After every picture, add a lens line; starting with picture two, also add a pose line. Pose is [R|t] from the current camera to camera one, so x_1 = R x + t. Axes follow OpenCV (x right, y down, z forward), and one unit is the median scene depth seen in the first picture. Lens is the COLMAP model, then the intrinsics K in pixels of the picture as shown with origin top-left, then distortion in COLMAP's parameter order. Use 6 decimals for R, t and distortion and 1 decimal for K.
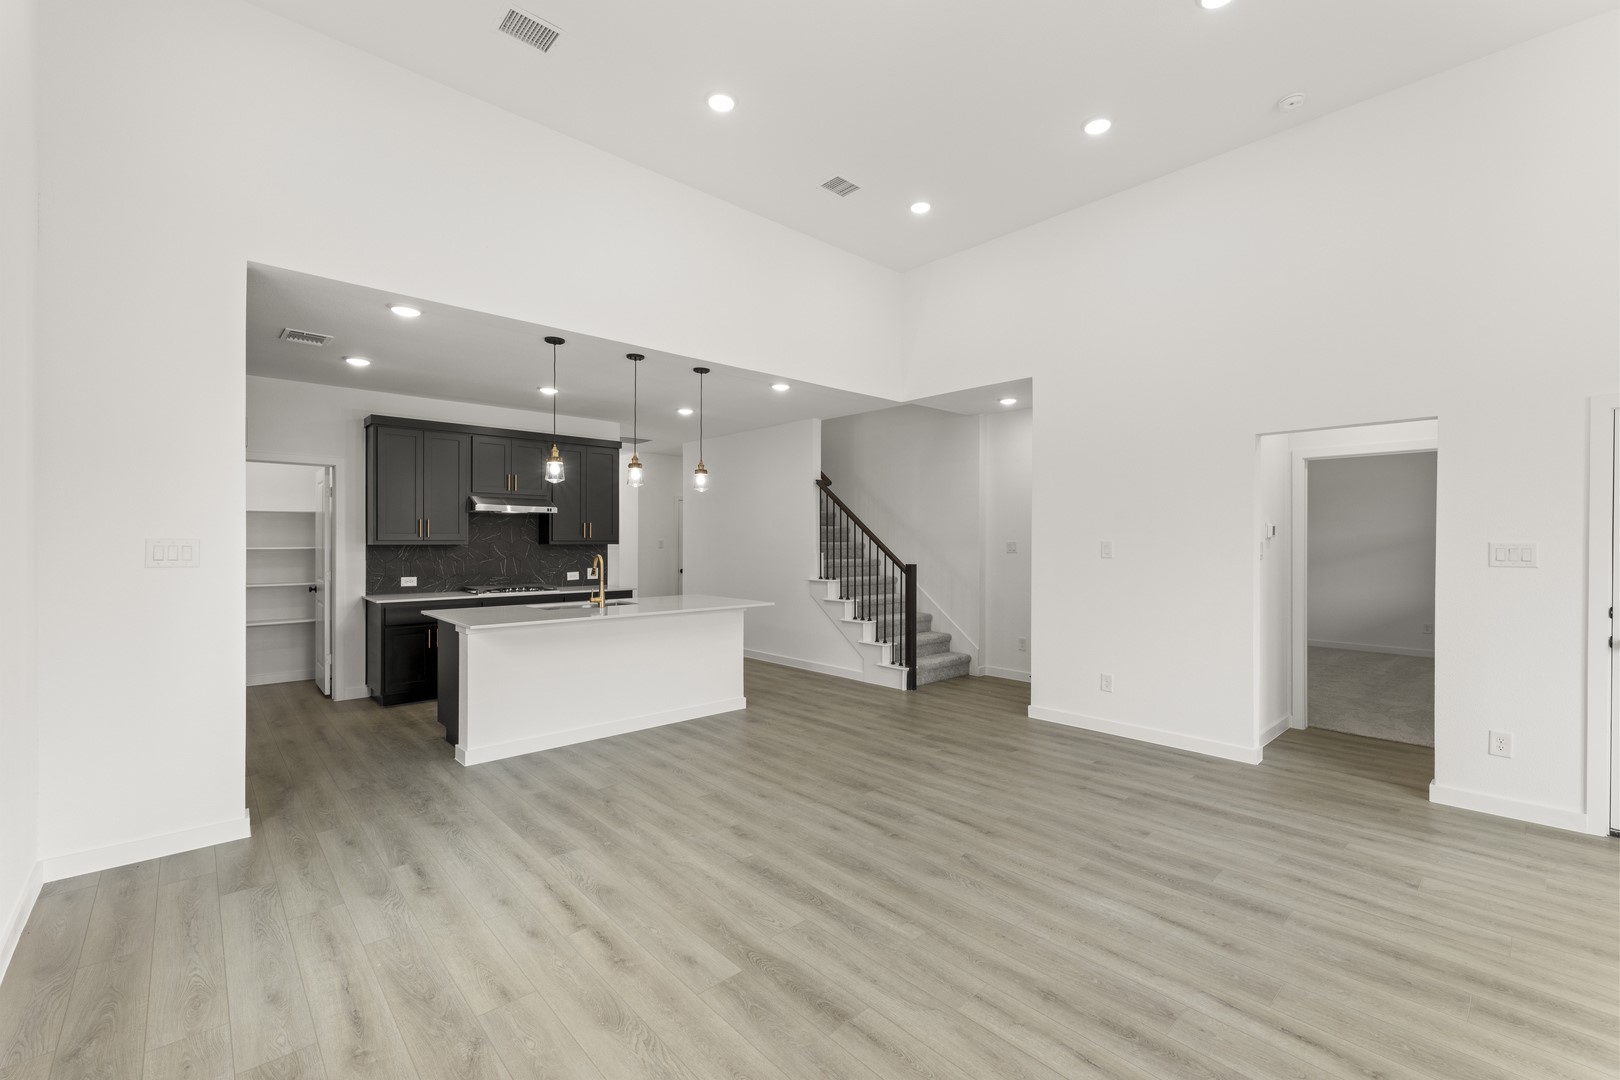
lens RADIAL K [[674.9, 0, 819.3], [0, 674.9, 535.7], [0, 0, 1]] dist [0.001645, -0.001034]
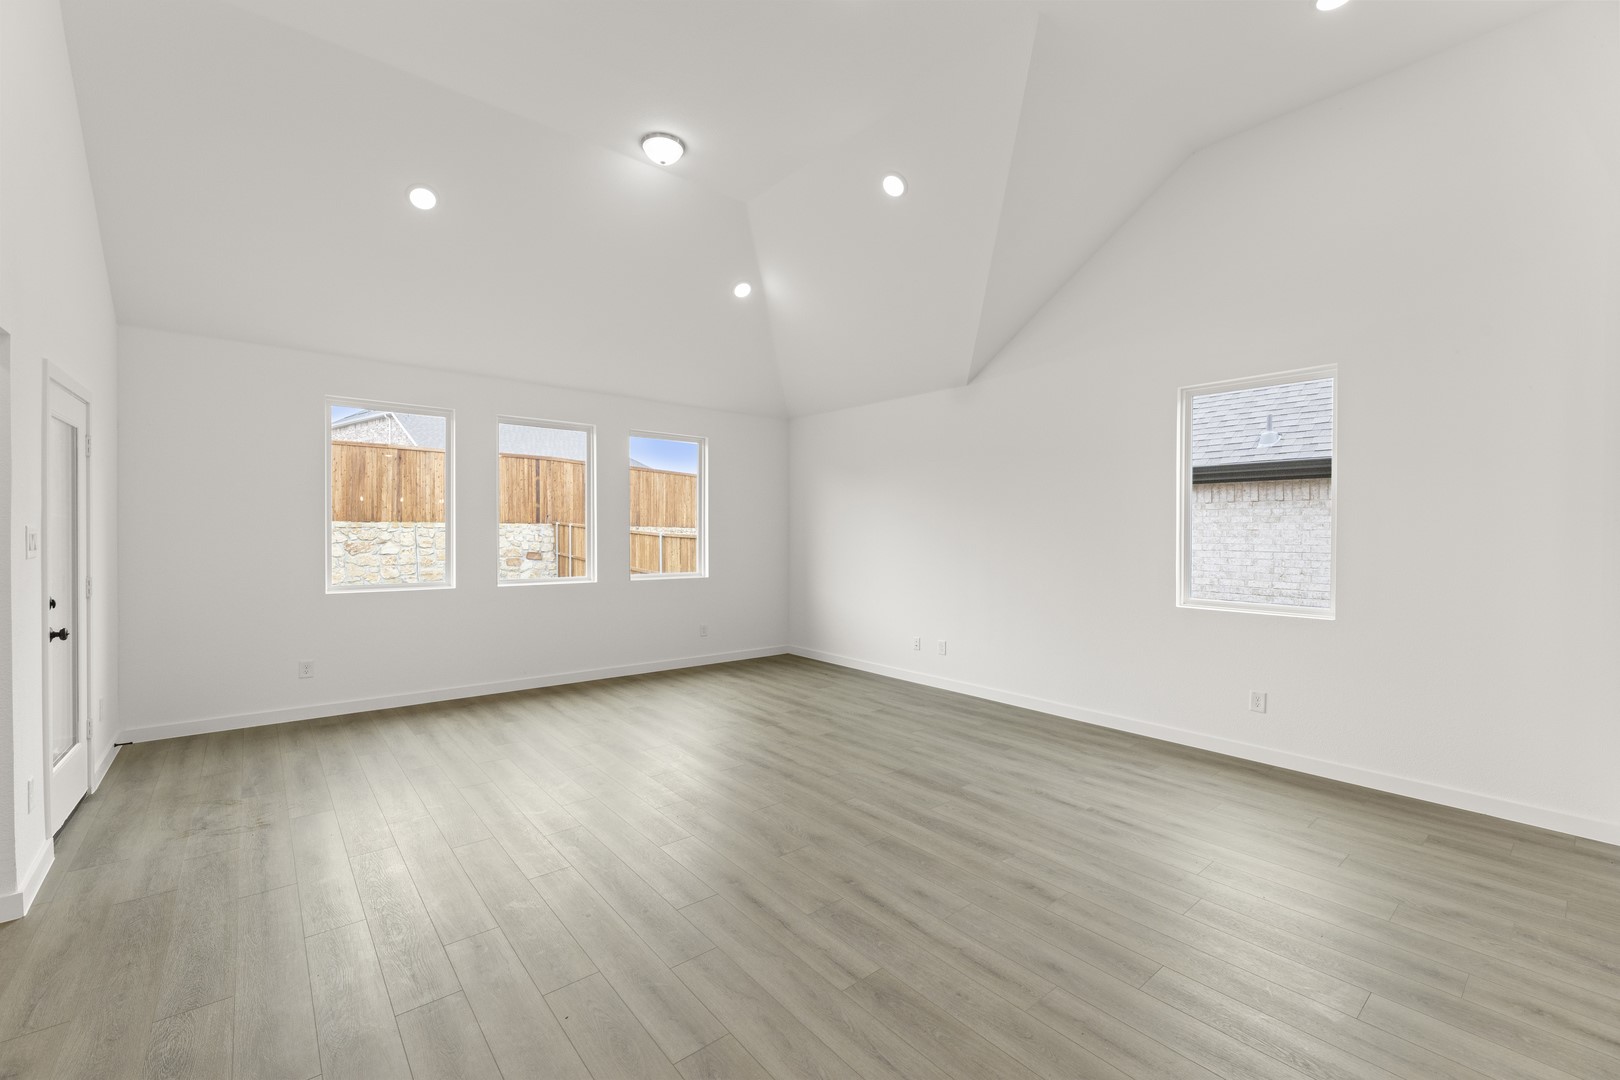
lens RADIAL K [[674.9, 0, 821.3], [0, 674.9, 544.7], [0, 0, 1]] dist [0.001645, -0.001034]
pose [[-0.998895, -0.009325, 0.046072, 0.094156], [-0.008697, 0.999867, 0.013818, 0.011416], [-0.046195, 0.013402, -0.998843, 1.575918]]
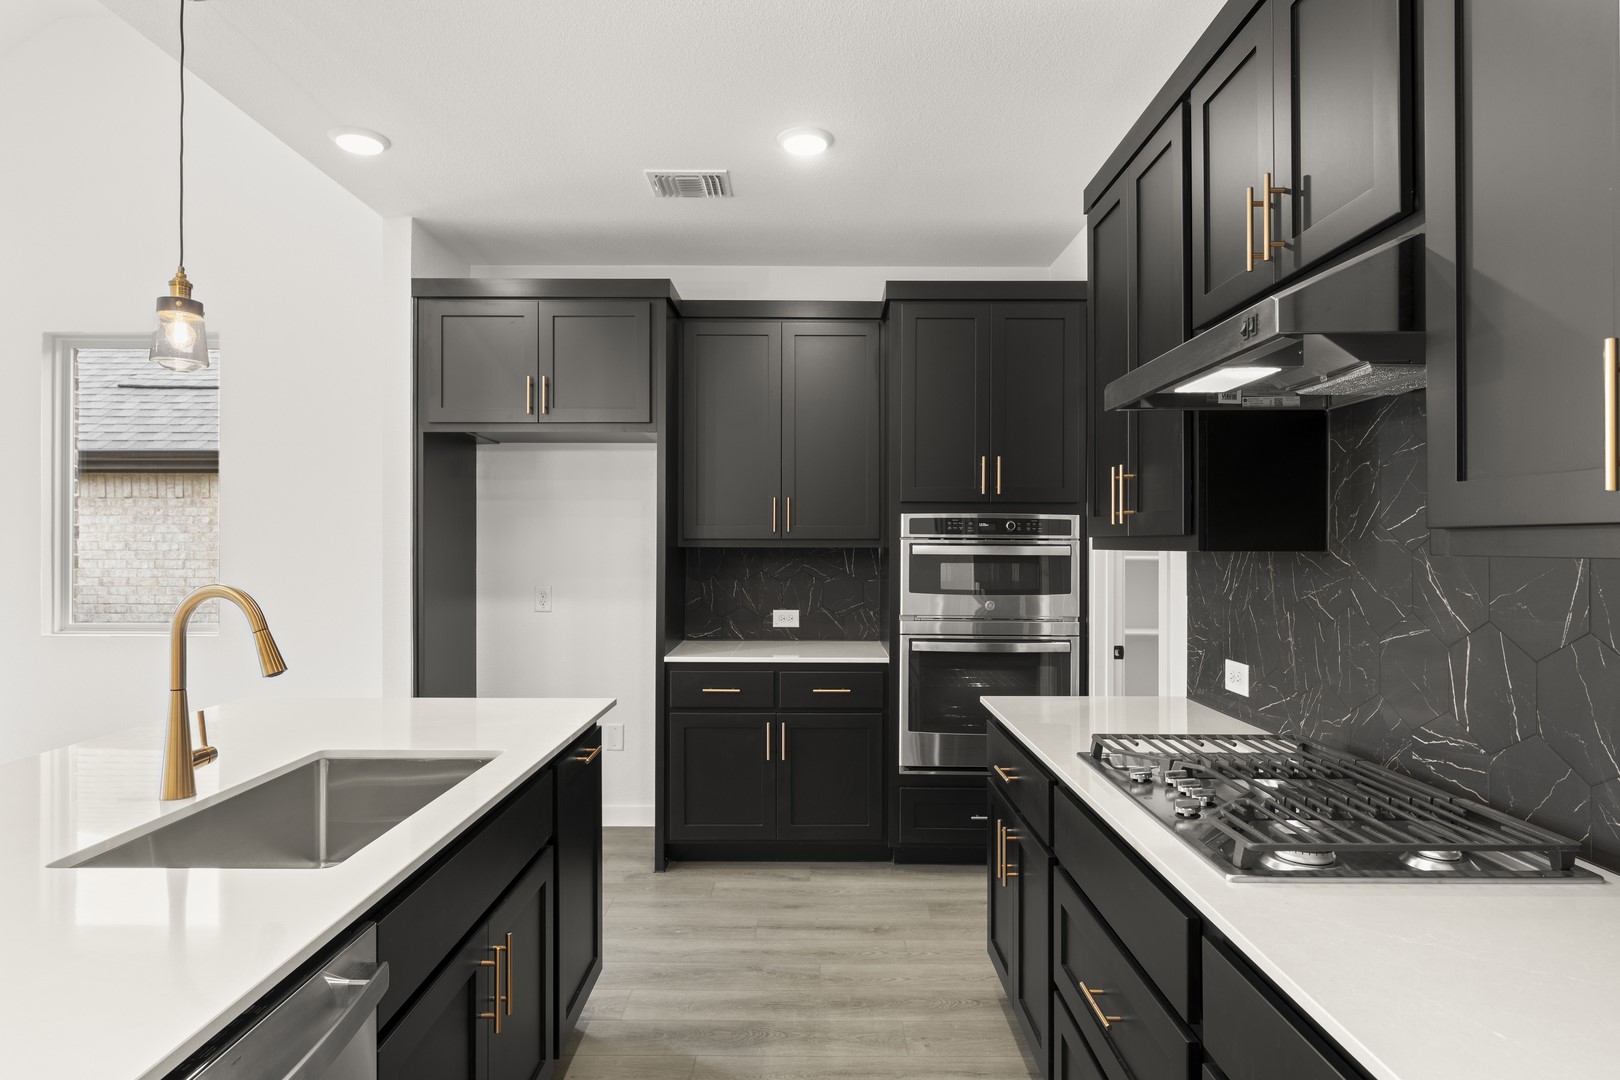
lens RADIAL K [[900.6, 0, 815.5], [0, 900.6, 550.8], [0, 0, 1]] dist [-0.002332, -0.000665]
pose [[-0.684740, 0.004310, -0.728774, -0.328690], [0.004467, 0.999989, 0.001716, 0.019571], [0.728774, -0.002080, -0.684752, 1.888039]]
